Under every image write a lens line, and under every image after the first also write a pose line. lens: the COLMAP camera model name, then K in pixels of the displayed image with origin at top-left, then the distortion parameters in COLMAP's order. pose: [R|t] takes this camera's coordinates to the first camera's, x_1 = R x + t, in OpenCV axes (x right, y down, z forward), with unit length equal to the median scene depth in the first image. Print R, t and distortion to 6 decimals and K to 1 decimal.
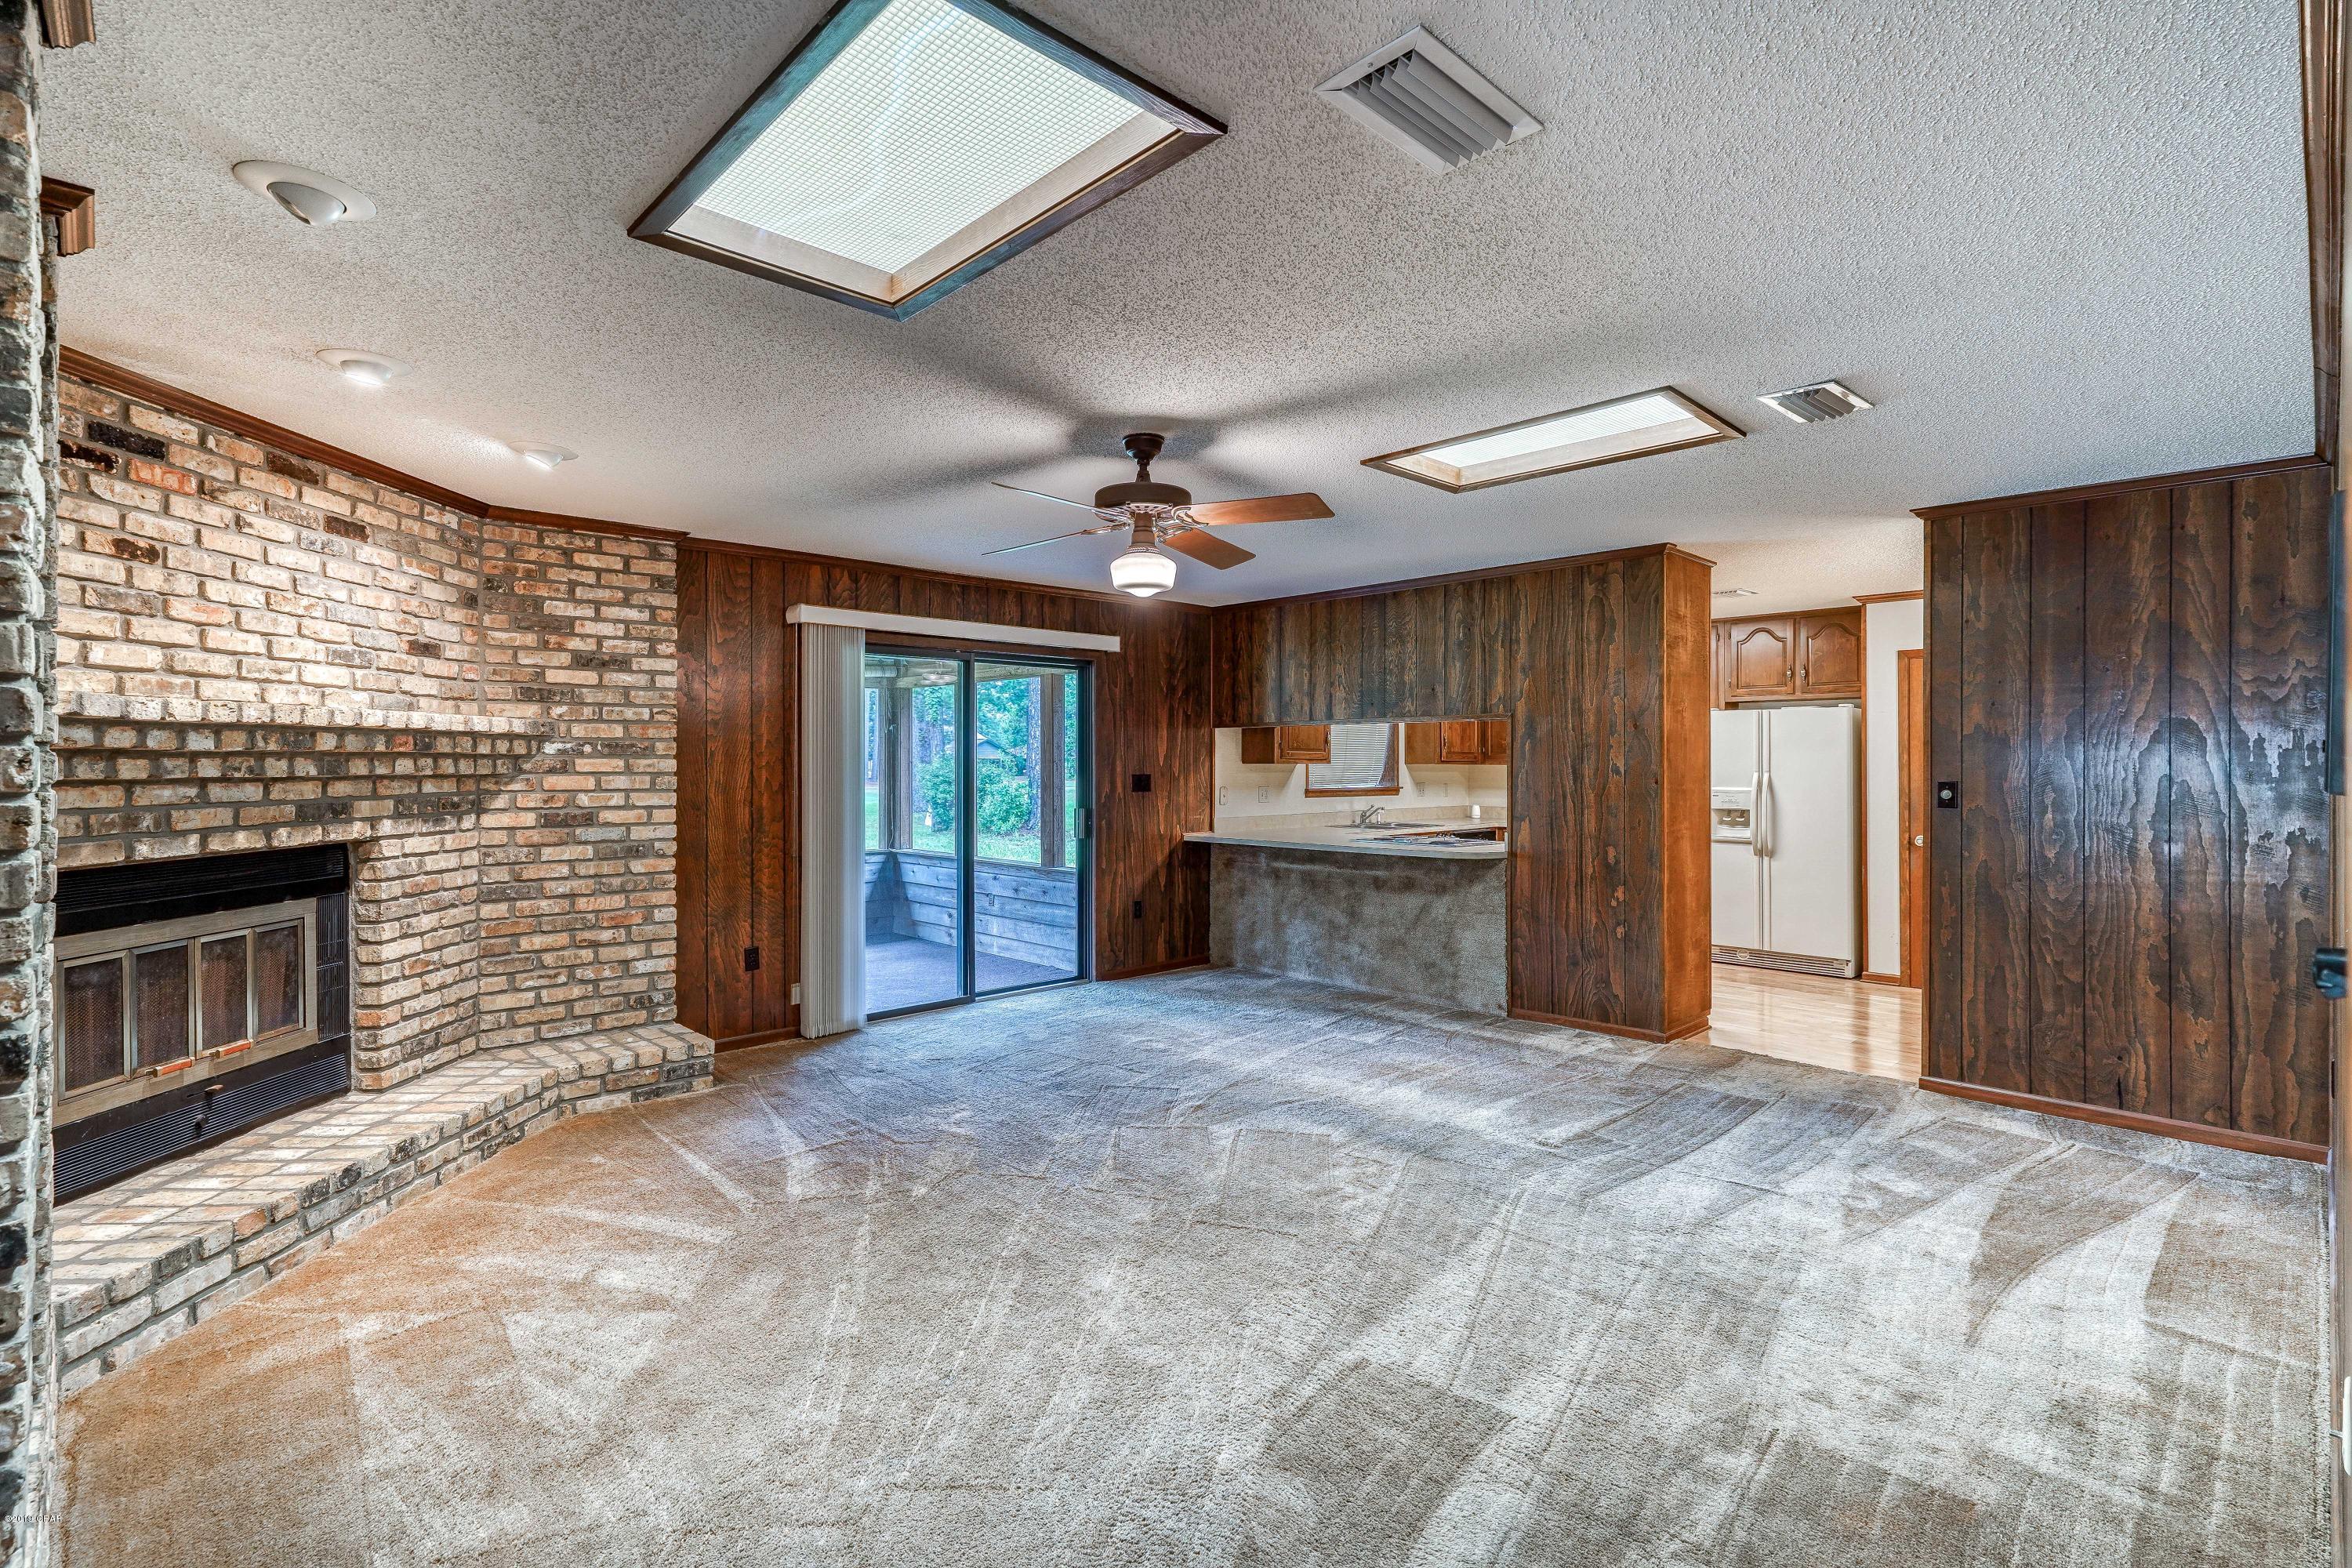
lens RADIAL K [[1083.4, 0, 1267.6], [0, 1083.4, 763.8], [0, 0, 1]] dist [0.008466, 0.001473]
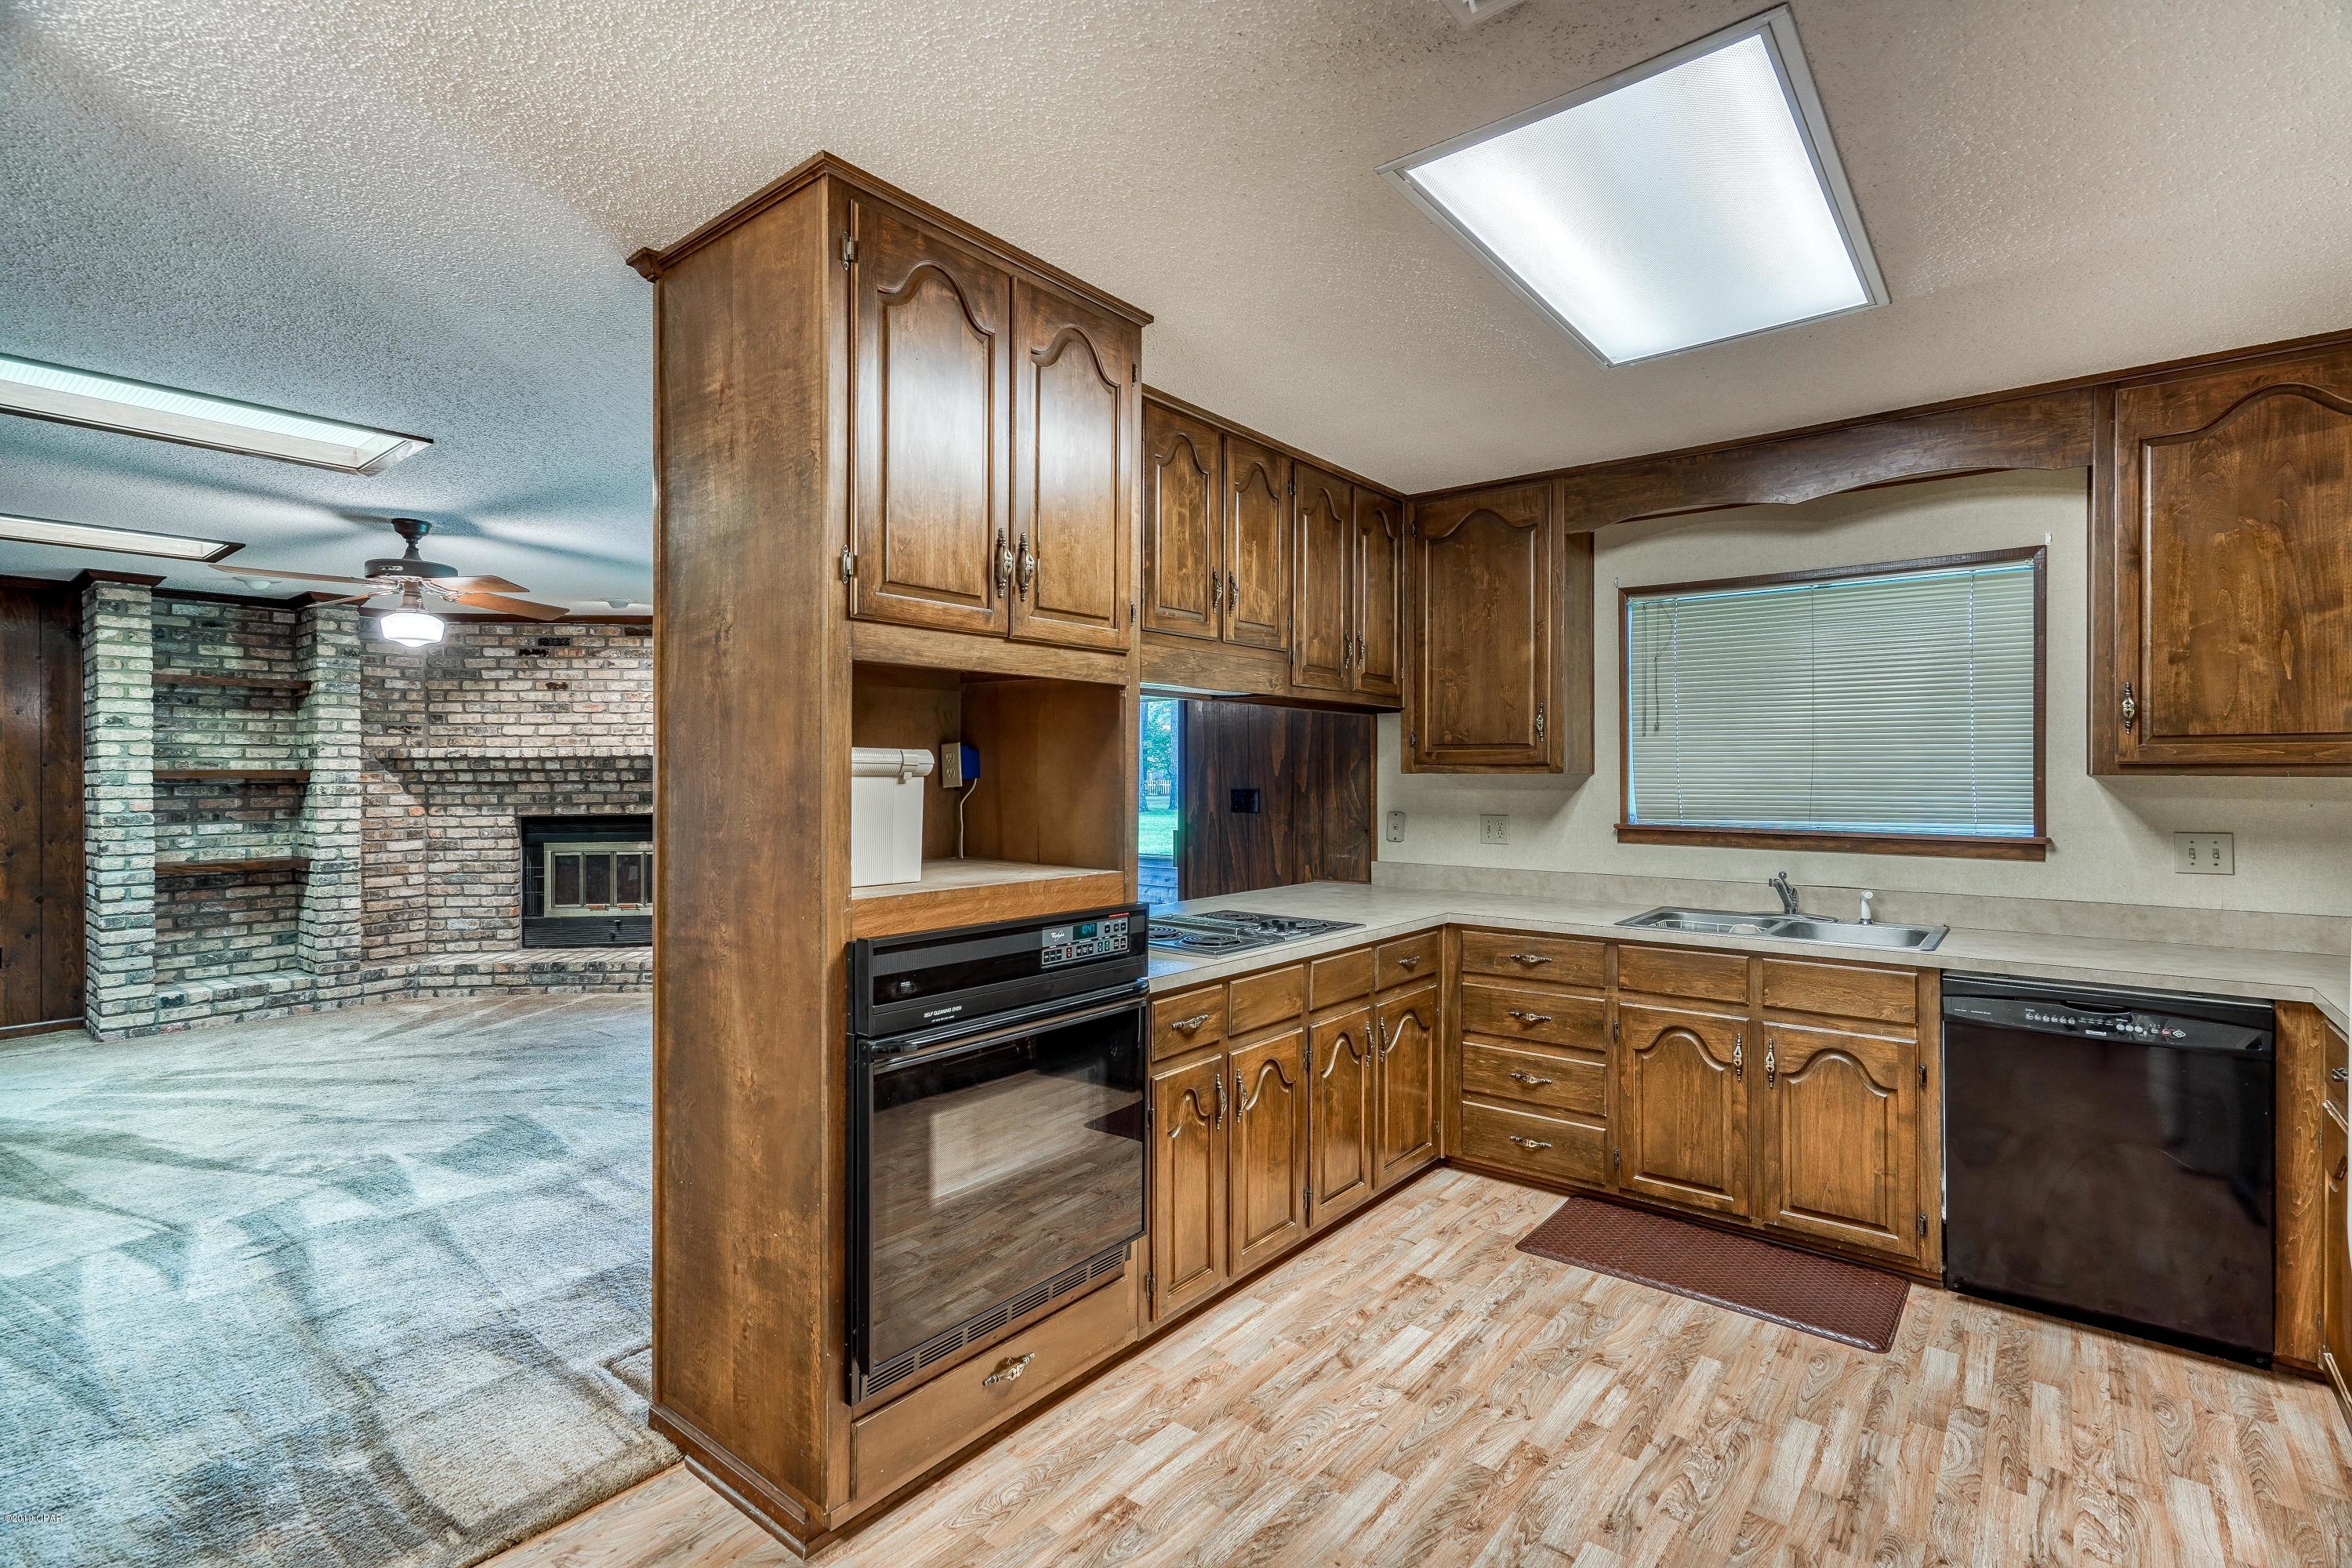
lens RADIAL K [[1185.4, 0, 1173.0], [0, 1185.4, 769.2], [0, 0, 1]] dist [0.000337, 0.015089]
pose [[0.043135, 0.000326, -0.999069, 1.220074], [0.004043, 0.999992, 0.000500, -0.005556], [0.999061, -0.004061, 0.043133, 1.669002]]
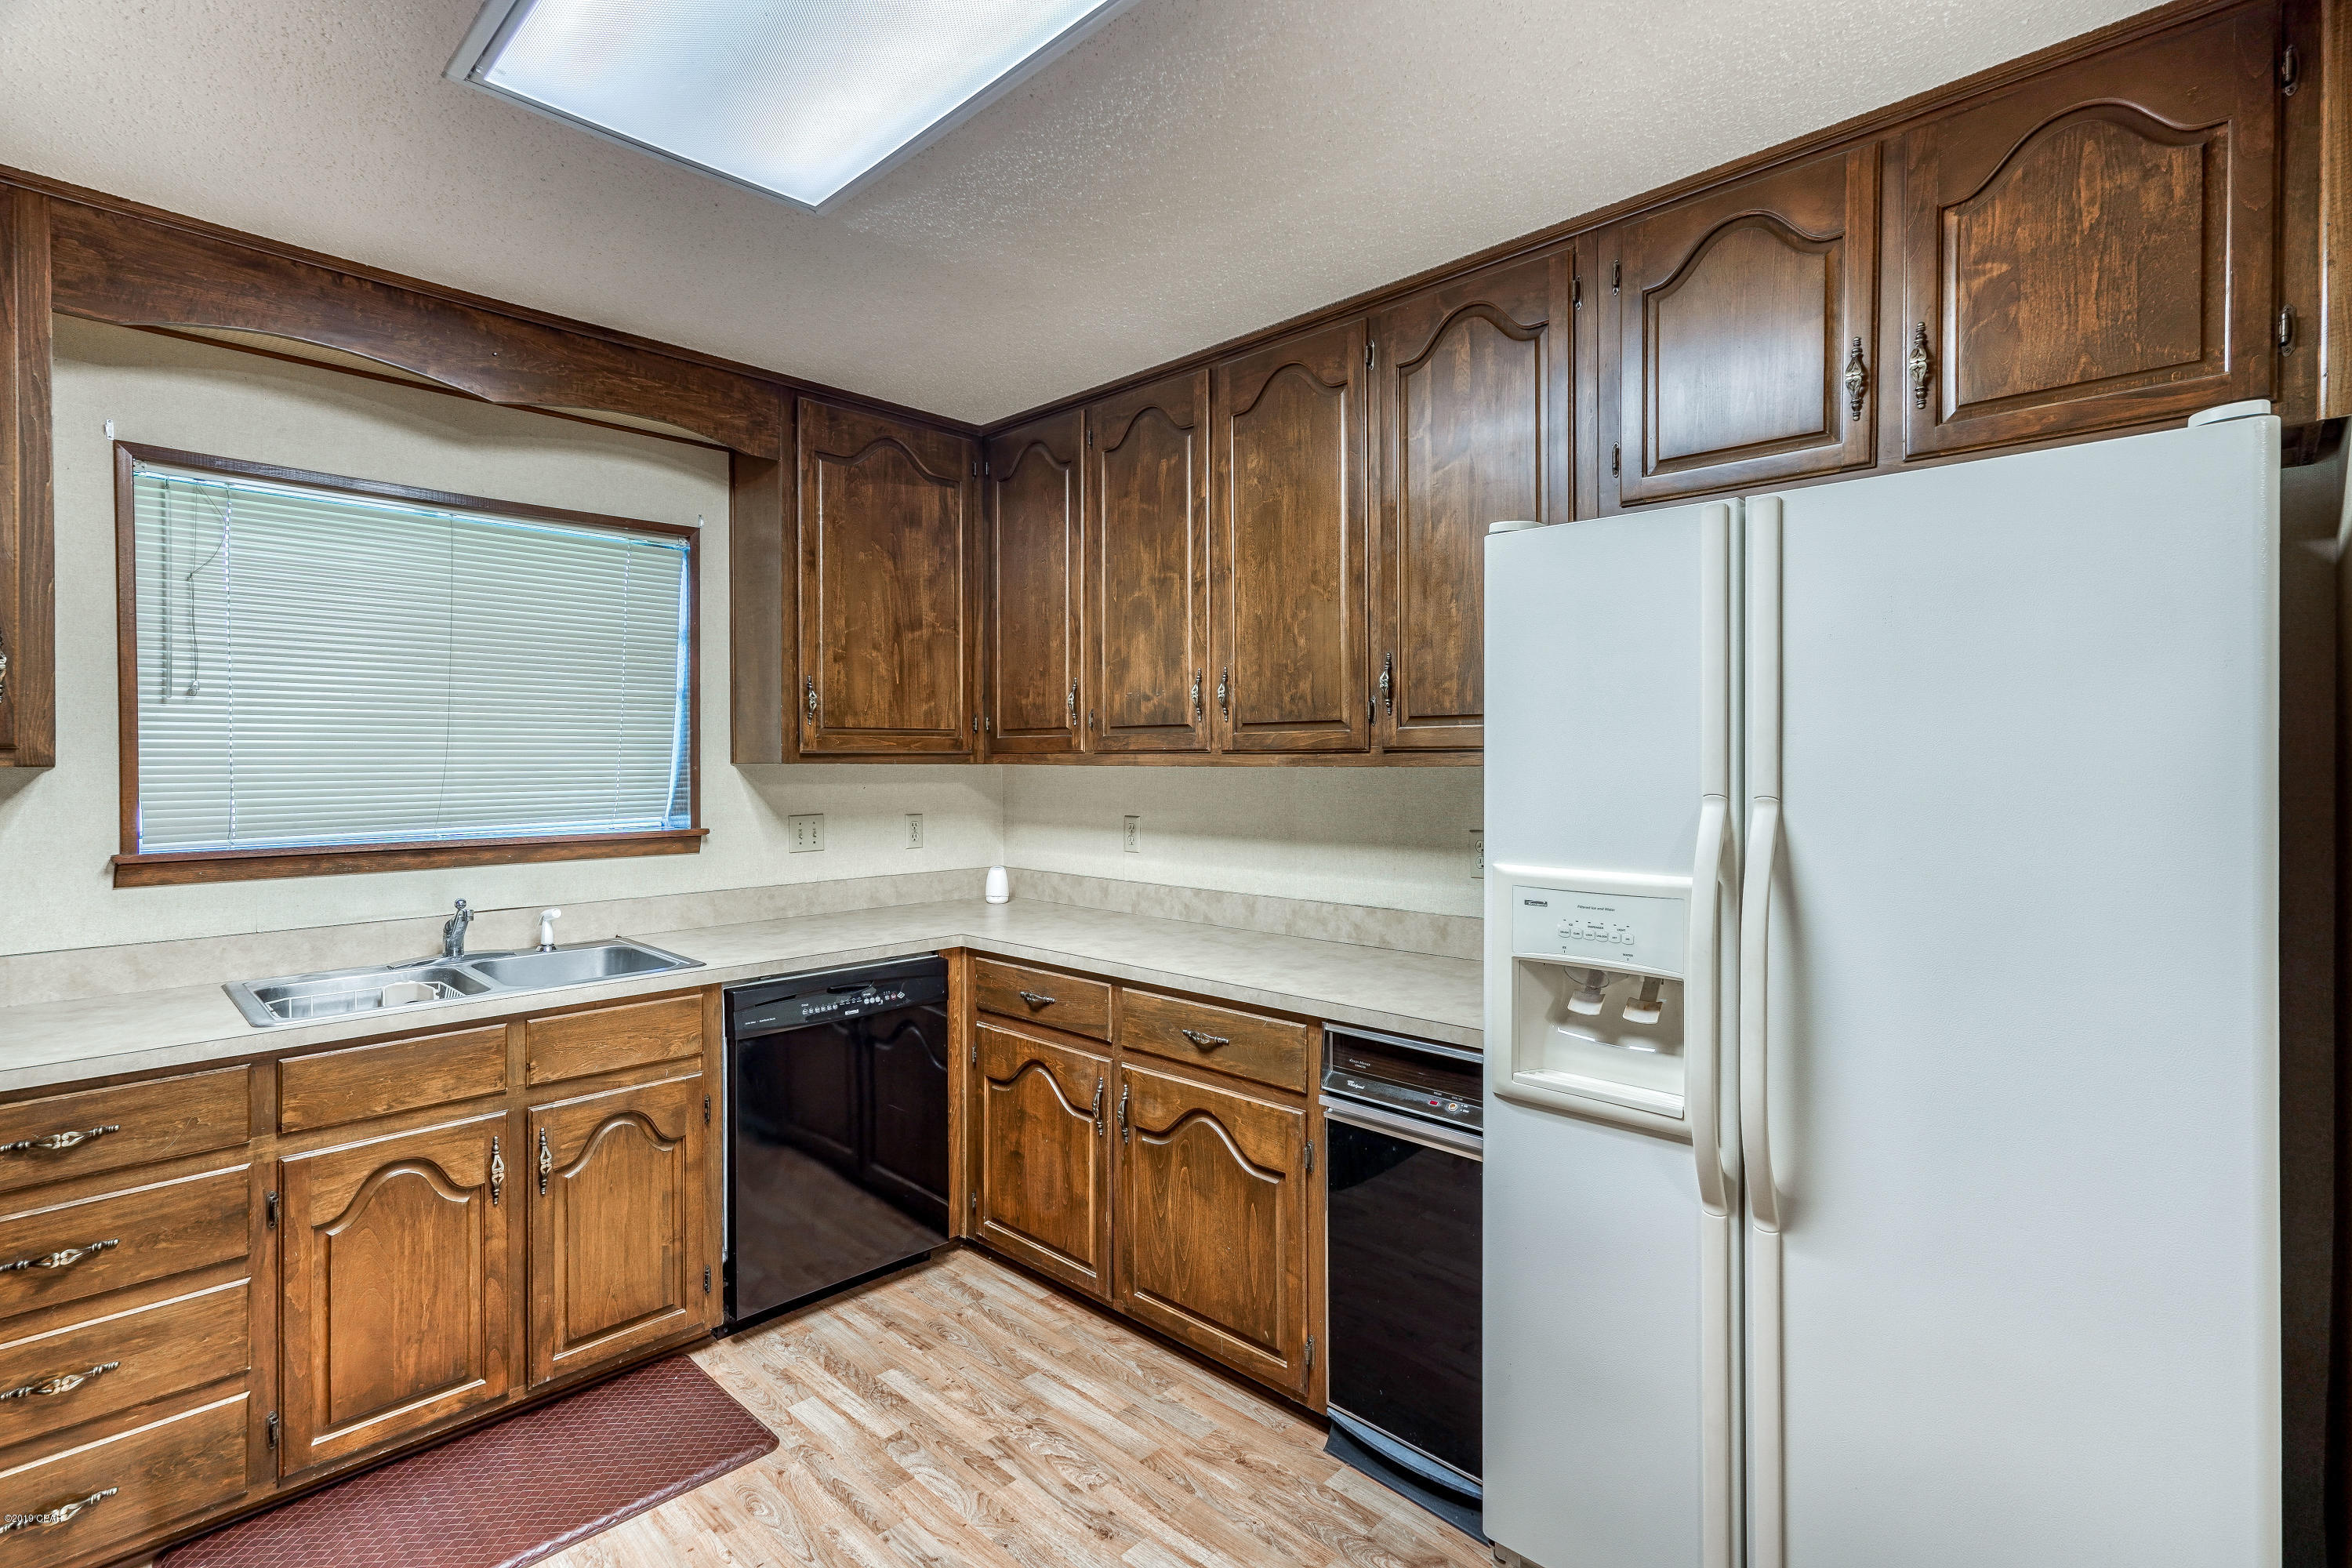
lens RADIAL K [[1128.4, 0, 1159.0], [0, 1128.4, 751.3], [0, 0, 1]] dist [0.020863, 0.000827]
pose [[0.999361, 0.001379, -0.035730, 0.695847], [-0.001273, 0.999995, 0.002982, -0.010256], [0.035734, -0.002934, 0.999357, 1.539786]]
